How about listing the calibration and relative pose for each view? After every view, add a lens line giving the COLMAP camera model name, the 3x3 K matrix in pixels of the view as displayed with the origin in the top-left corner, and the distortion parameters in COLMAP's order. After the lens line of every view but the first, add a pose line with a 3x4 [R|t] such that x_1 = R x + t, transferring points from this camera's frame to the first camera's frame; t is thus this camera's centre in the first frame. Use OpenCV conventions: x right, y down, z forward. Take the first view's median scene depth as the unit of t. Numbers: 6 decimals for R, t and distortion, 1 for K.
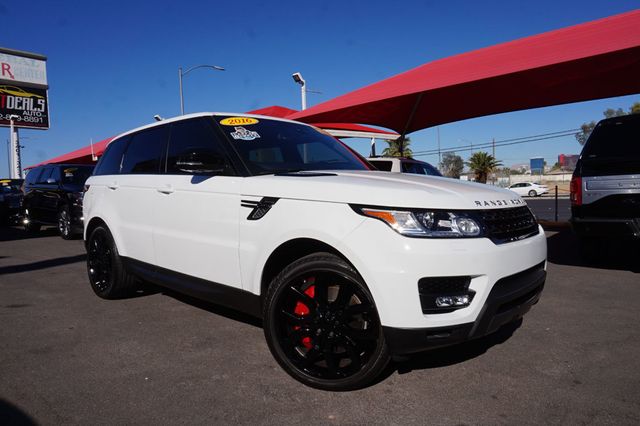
lens RADIAL K [[436.3, 0, 323.9], [0, 436.3, 209.0], [0, 0, 1]] dist [-0.034474, 0.023549]
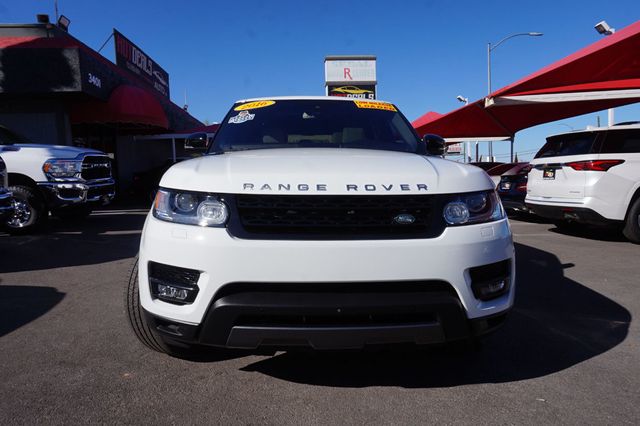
lens RADIAL K [[436.3, 0, 320.7], [0, 436.3, 215.2], [0, 0, 1]] dist [-0.034474, 0.023549]
pose [[0.707938, 0.068549, -0.702940, 0.752419], [-0.028403, 0.997237, 0.068643, -0.013632], [0.705703, -0.028629, 0.707929, 0.385196]]
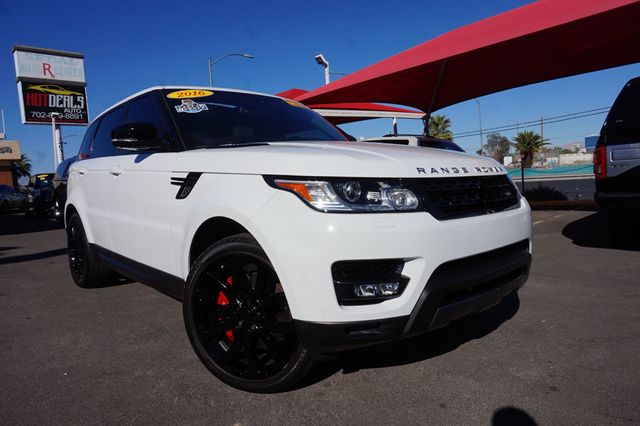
lens RADIAL K [[436.3, 0, 322.5], [0, 436.3, 211.1], [0, 0, 1]] dist [-0.034474, 0.023549]
pose [[0.994331, -0.022314, -0.103959, 0.187248], [0.025748, 0.999162, 0.031811, 0.024416], [0.103162, -0.034307, 0.994073, 0.123277]]
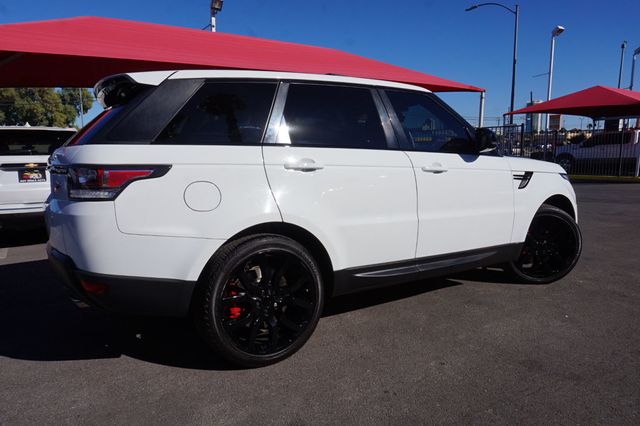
lens RADIAL K [[436.3, 0, 319.6], [0, 436.3, 211.6], [0, 0, 1]] dist [-0.034474, 0.023549]
pose [[0.251041, -0.112730, 0.961390, -1.405625], [0.056775, 0.993200, 0.101635, -0.066809], [-0.966310, 0.029068, 0.255734, 1.088063]]
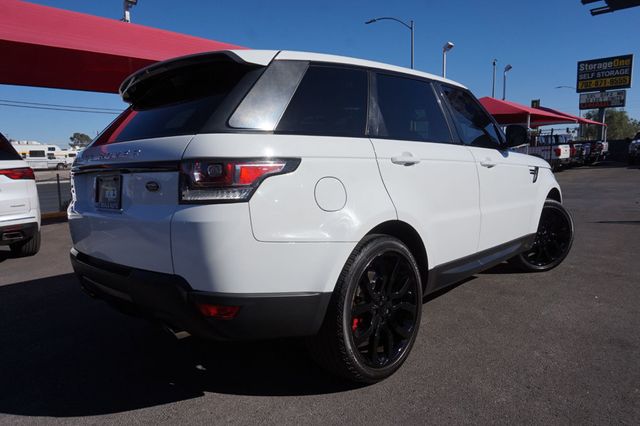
lens RADIAL K [[436.3, 0, 322.6], [0, 436.3, 213.2], [0, 0, 1]] dist [-0.034474, 0.023549]
pose [[-0.000755, -0.105063, 0.994465, -1.386636], [0.077571, 0.991463, 0.104804, -0.068977], [-0.996987, 0.077221, 0.007401, 1.462926]]
